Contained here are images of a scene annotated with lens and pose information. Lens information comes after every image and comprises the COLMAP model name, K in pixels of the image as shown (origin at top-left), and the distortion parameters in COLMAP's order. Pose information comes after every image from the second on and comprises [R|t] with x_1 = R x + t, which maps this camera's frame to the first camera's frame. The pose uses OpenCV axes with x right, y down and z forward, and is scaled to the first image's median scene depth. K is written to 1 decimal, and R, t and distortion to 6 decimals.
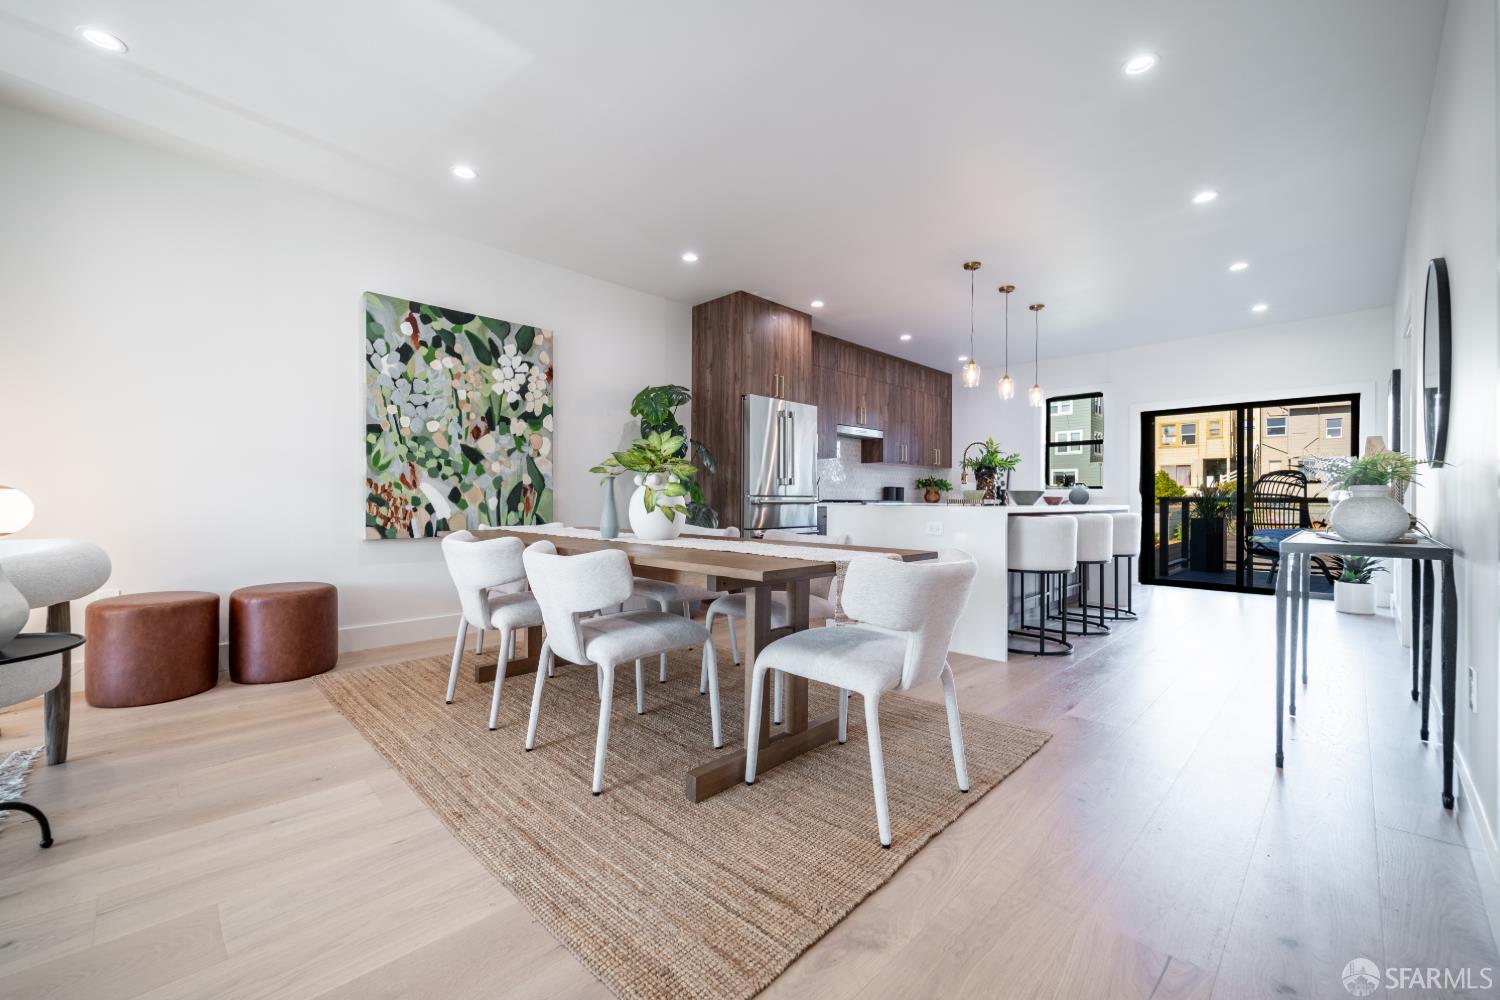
lens RADIAL K [[601.6, 0, 747.6], [0, 601.6, 496.5], [0, 0, 1]] dist [0.003475, -0.002554]
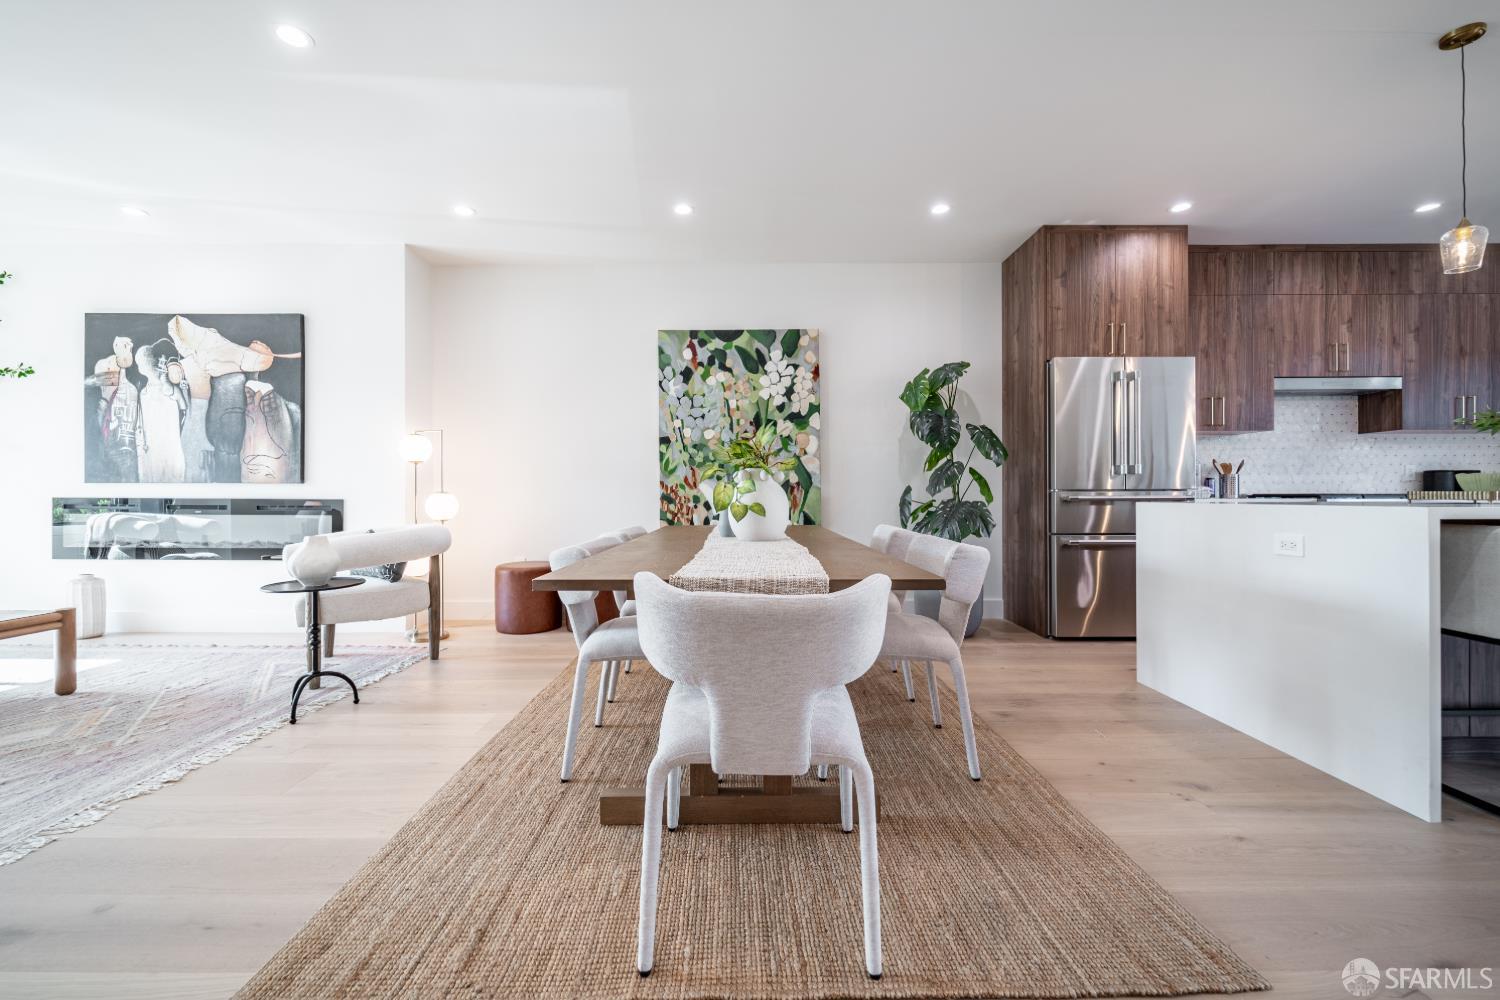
lens RADIAL K [[601.6, 0, 747.6], [0, 601.6, 496.5], [0, 0, 1]] dist [0.003475, -0.002554]
pose [[0.707640, -0.006285, -0.706545, 0.333855], [0.011199, 0.999935, 0.002322, 0.000536], [0.706485, -0.009556, 0.707664, 0.228431]]
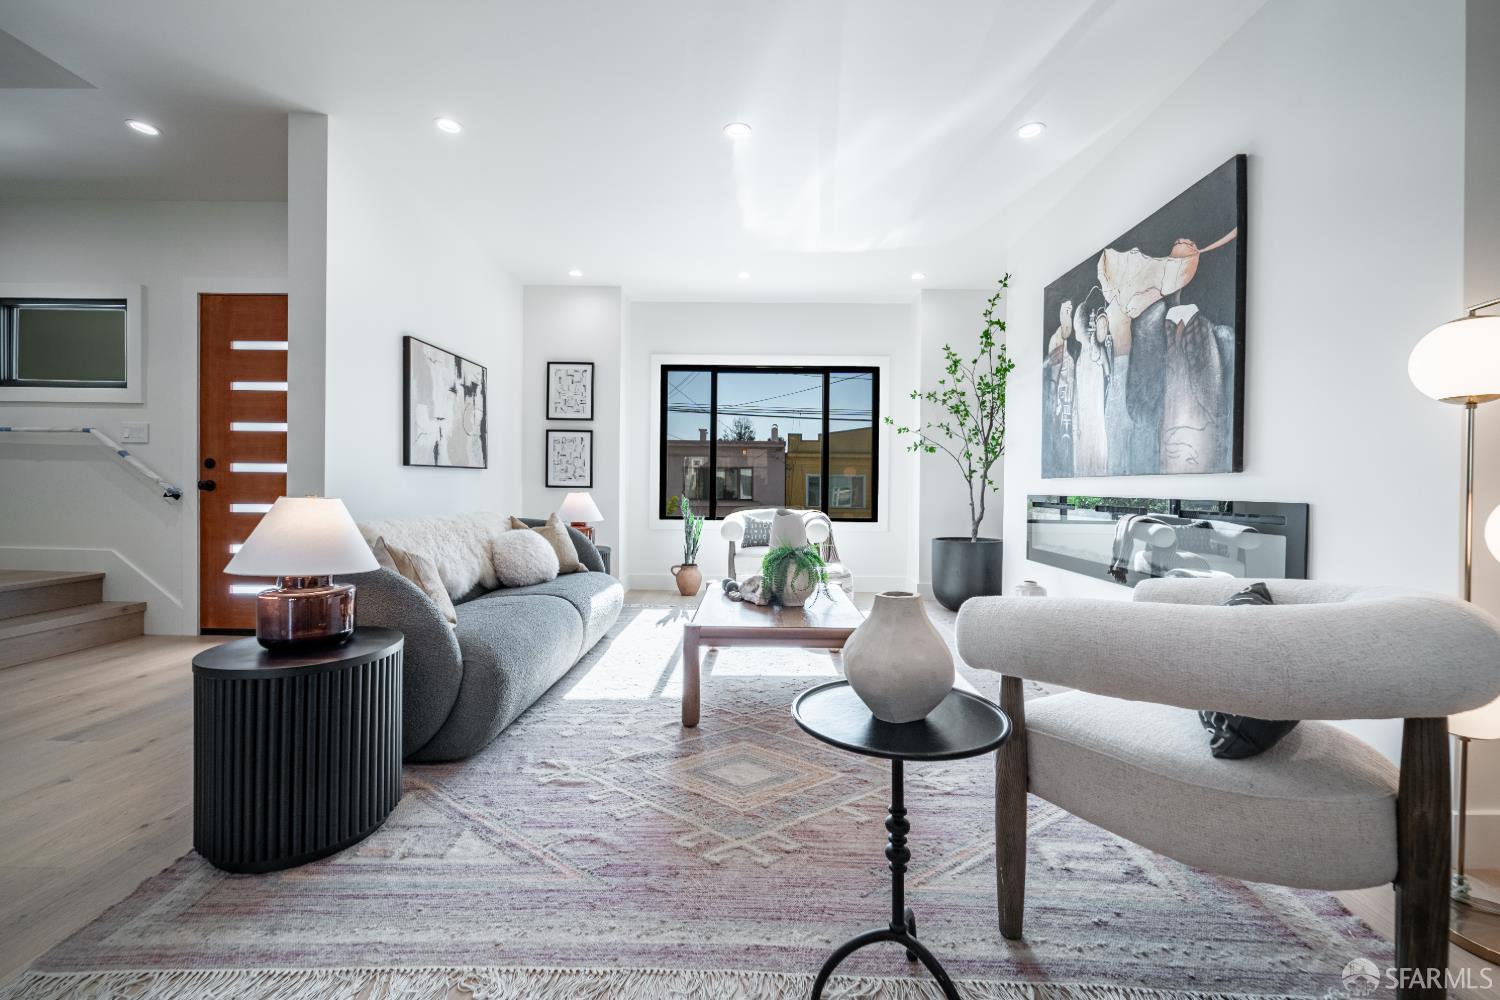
lens RADIAL K [[606.4, 0, 748.5], [0, 606.4, 492.9], [0, 0, 1]] dist [0.000894, -0.000681]
pose [[-0.713477, -0.010820, -0.700595, -0.230425], [-0.010177, 0.999935, -0.005080, -0.001958], [0.700605, 0.003505, -0.713541, 0.504590]]
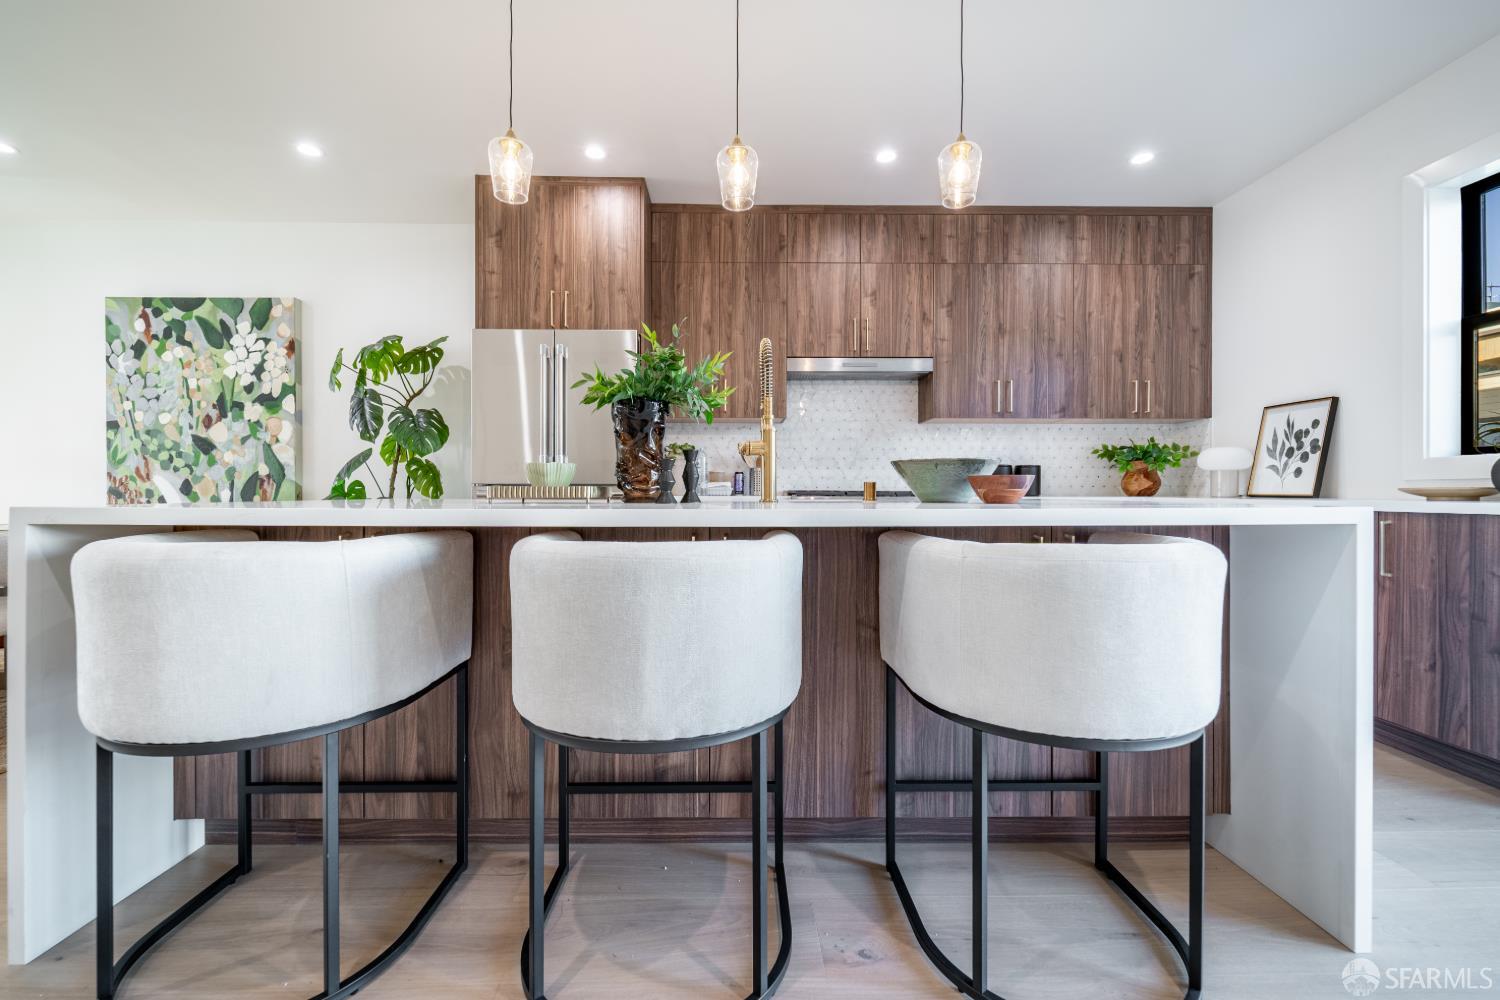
lens RADIAL K [[606.4, 0, 748.5], [0, 606.4, 492.9], [0, 0, 1]] dist [0.000894, -0.000681]
pose [[0.720019, -0.002031, -0.693951, 0.844948], [0.006094, 0.999976, 0.003396, 0.008766], [0.693927, -0.006675, 0.720014, 0.919944]]
